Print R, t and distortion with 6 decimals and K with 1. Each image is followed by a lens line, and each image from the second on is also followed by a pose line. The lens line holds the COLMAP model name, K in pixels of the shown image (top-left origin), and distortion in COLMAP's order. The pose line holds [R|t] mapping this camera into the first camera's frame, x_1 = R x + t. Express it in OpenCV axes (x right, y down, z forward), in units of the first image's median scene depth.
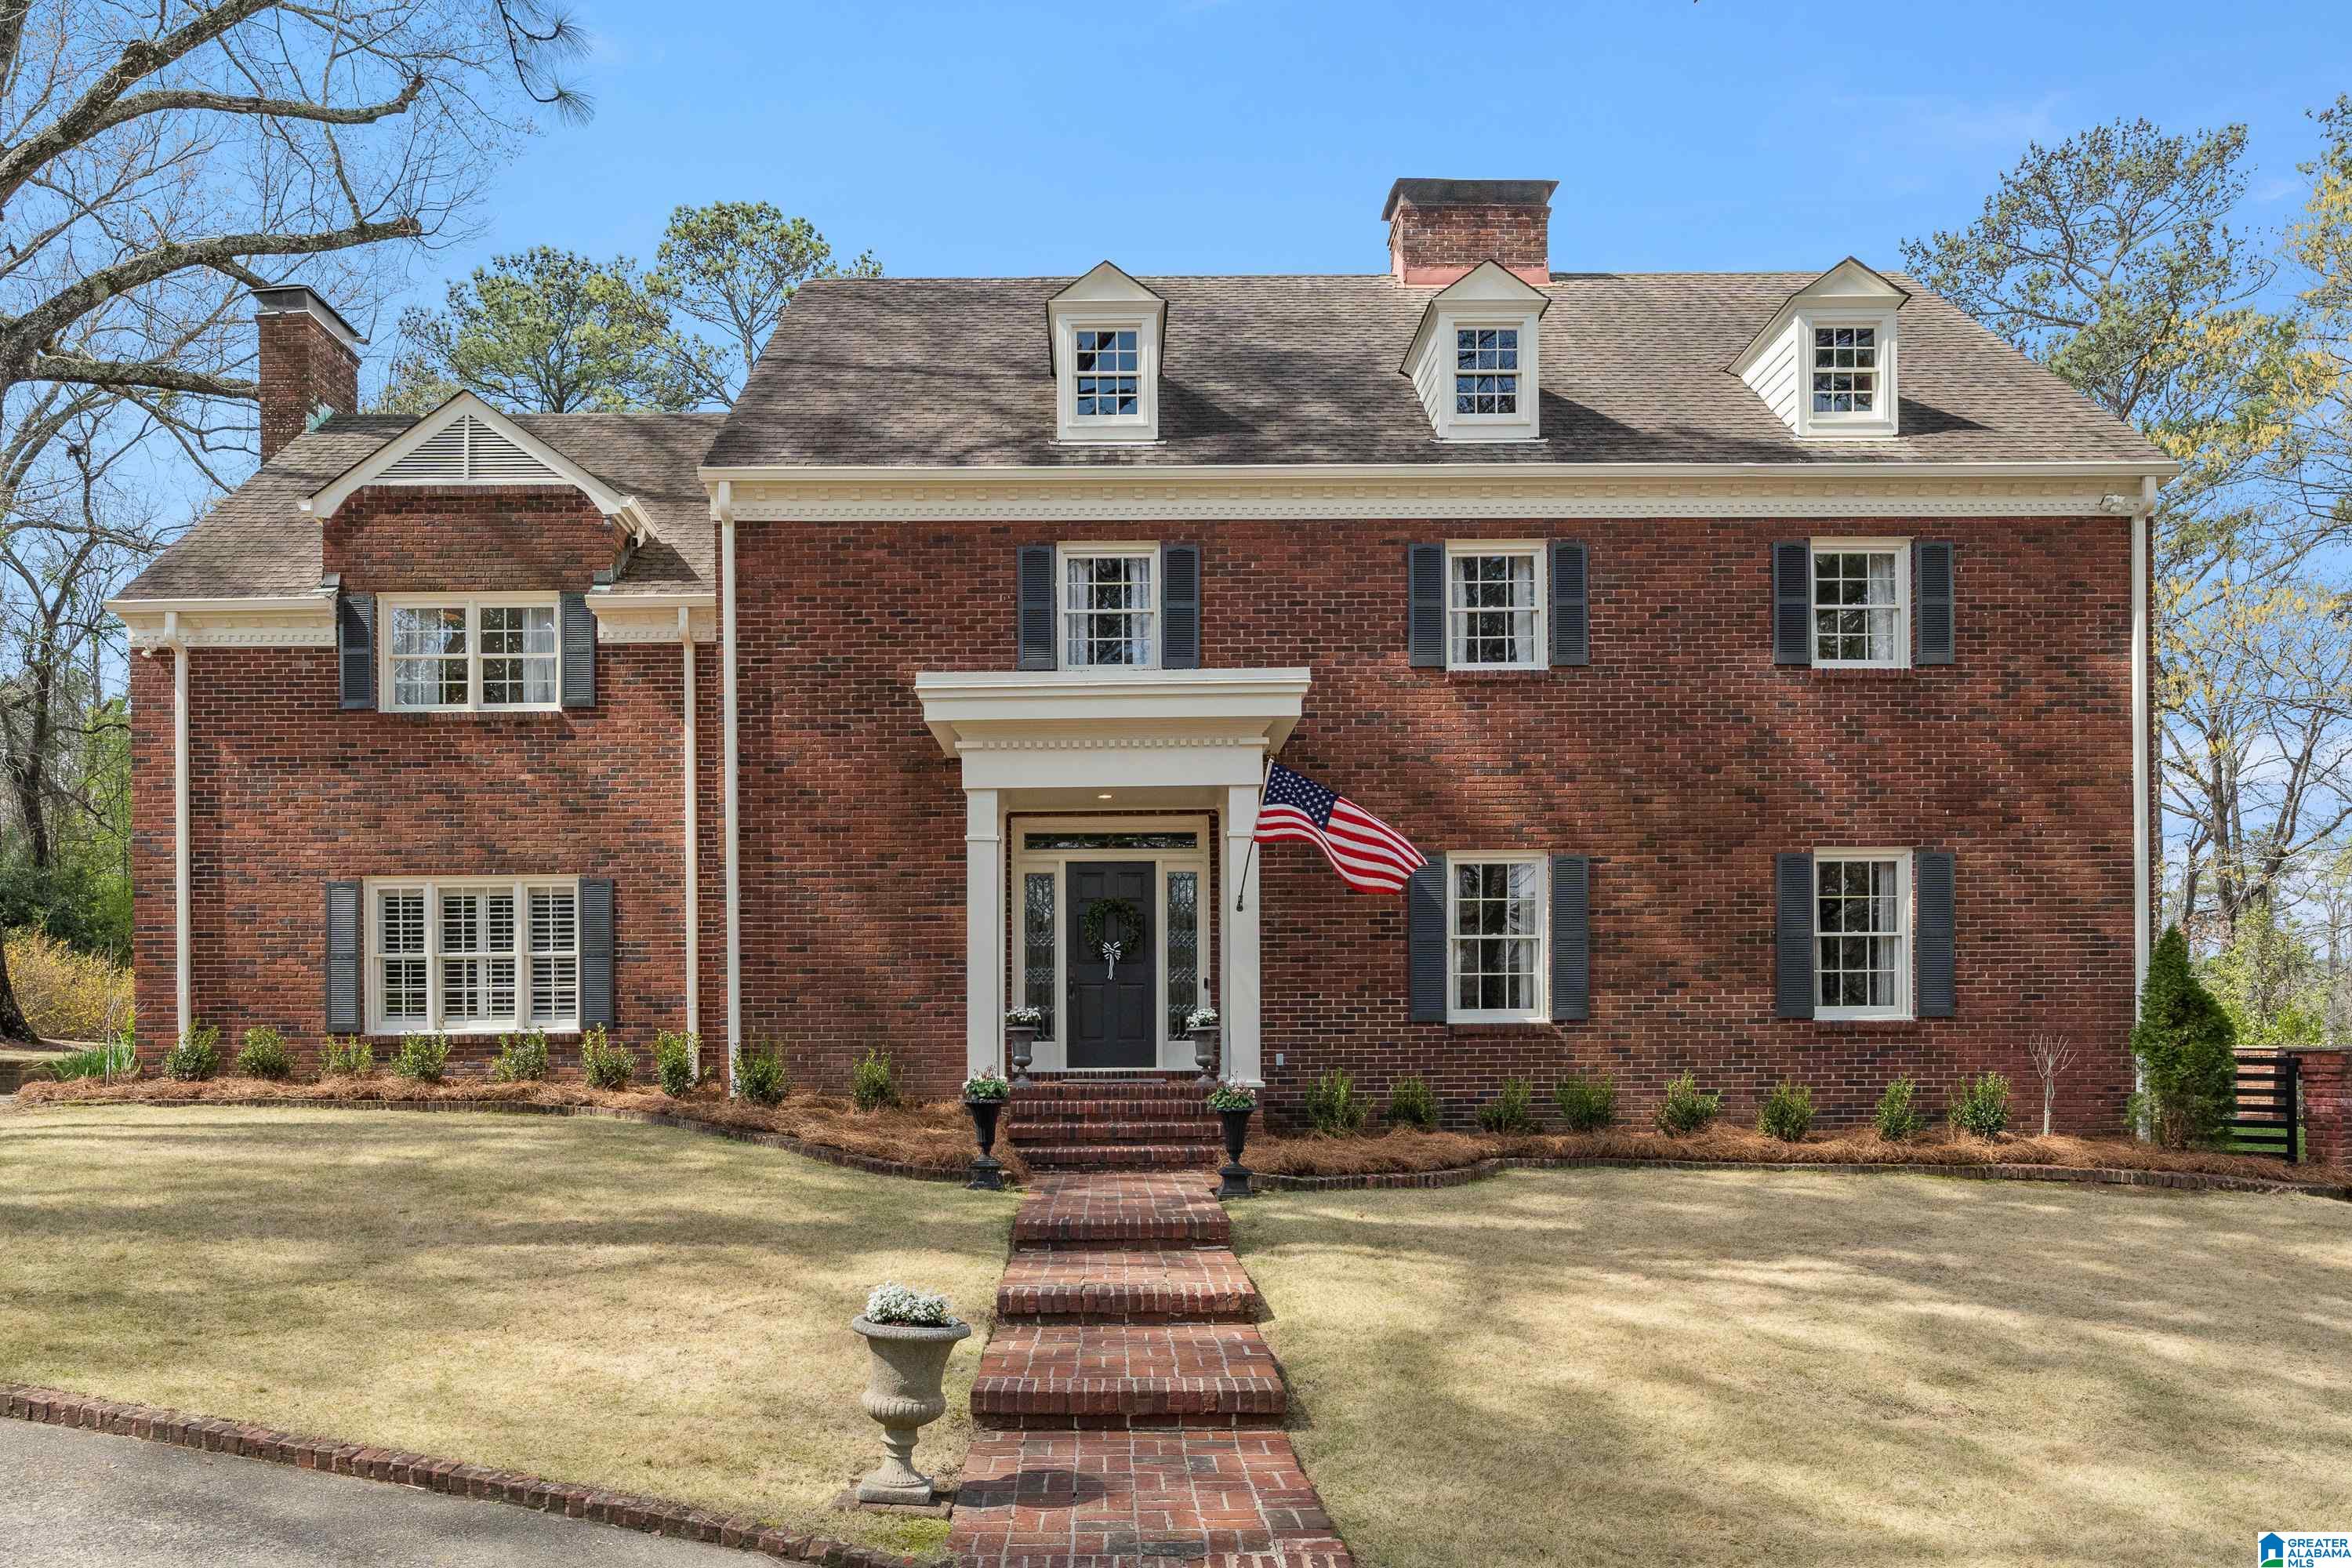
lens RADIAL K [[1369.9, 0, 1142.1], [0, 1369.9, 894.5], [0, 0, 1]] dist [-0.006421, -0.000213]
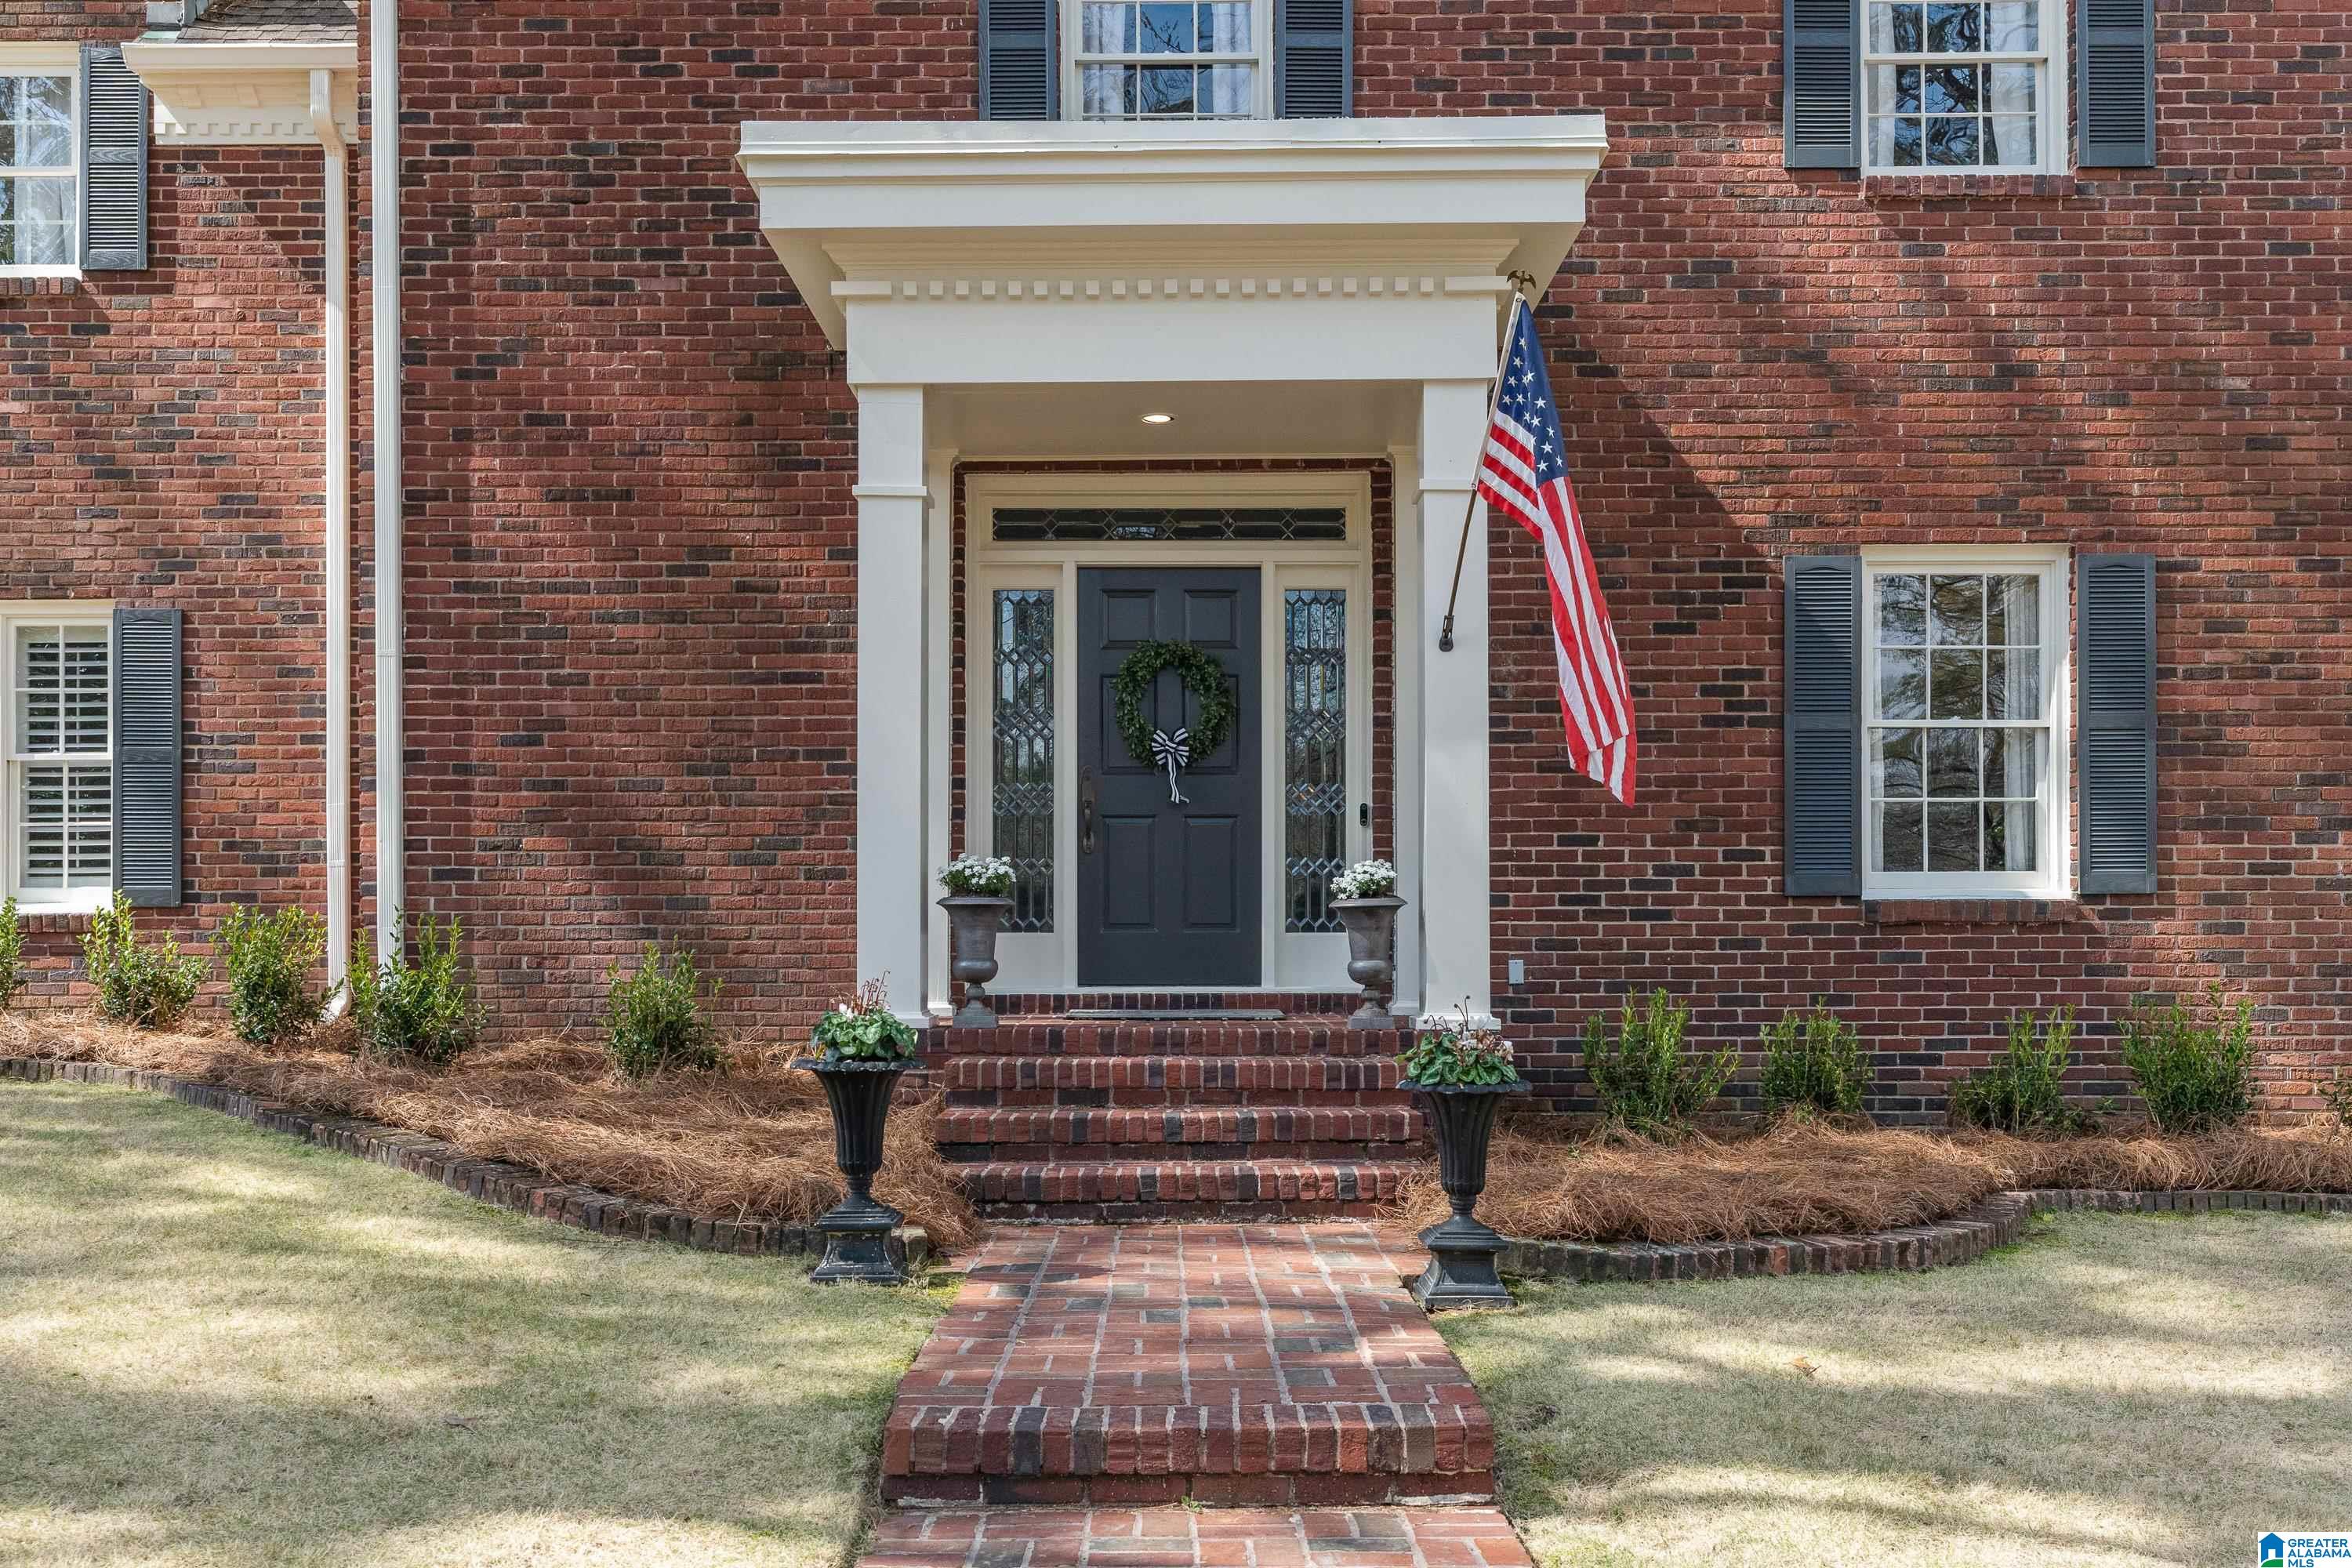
lens RADIAL K [[2270.1, 0, 1174.4], [0, 2270.1, 784.8], [0, 0, 1]] dist [0.007657, 0.000000]
pose [[0.999746, 0.003268, -0.022290, -0.002646], [-0.002459, 0.999341, 0.036211, 0.024677], [0.022394, -0.036147, 0.999096, 0.190363]]
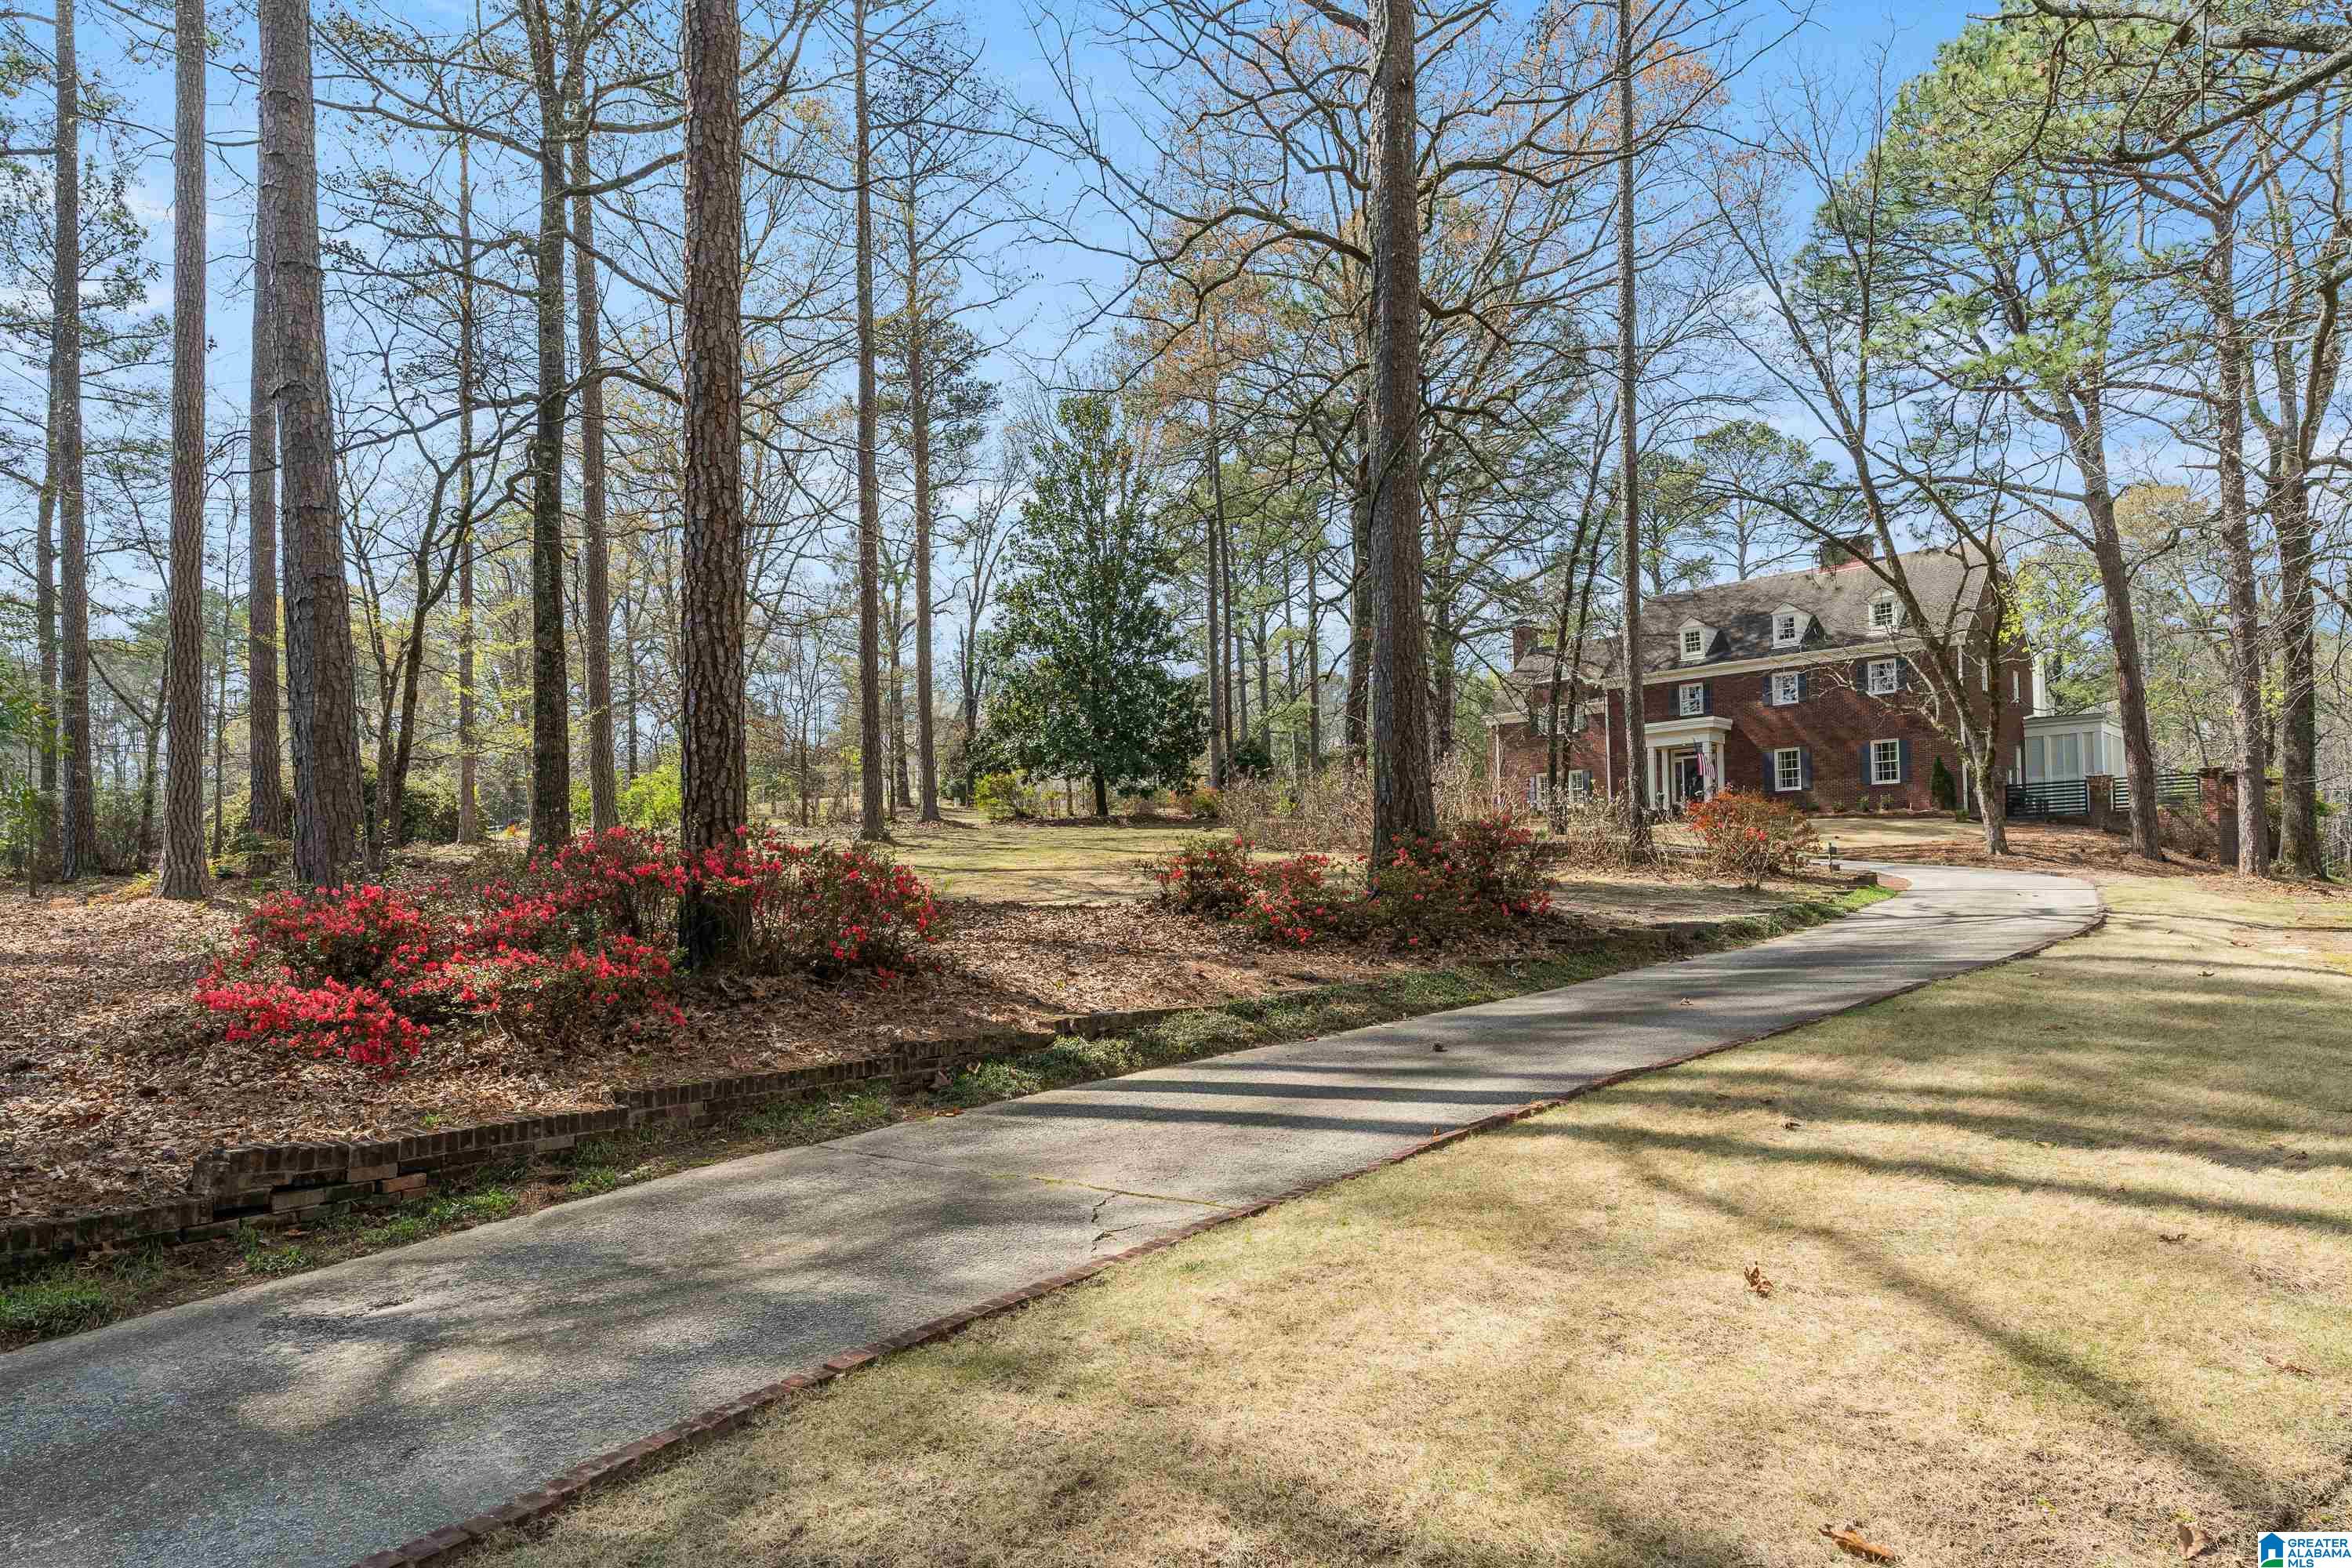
lens RADIAL K [[1416.8, 0, 1180.1], [0, 1416.8, 848.7], [0, 0, 1]] dist [-0.002925, 0.002861]
pose [[0.703472, -0.031280, -0.710035, 2.130535], [0.053455, 0.998530, 0.008972, 0.141417], [0.708710, -0.044267, 0.704109, -3.538212]]
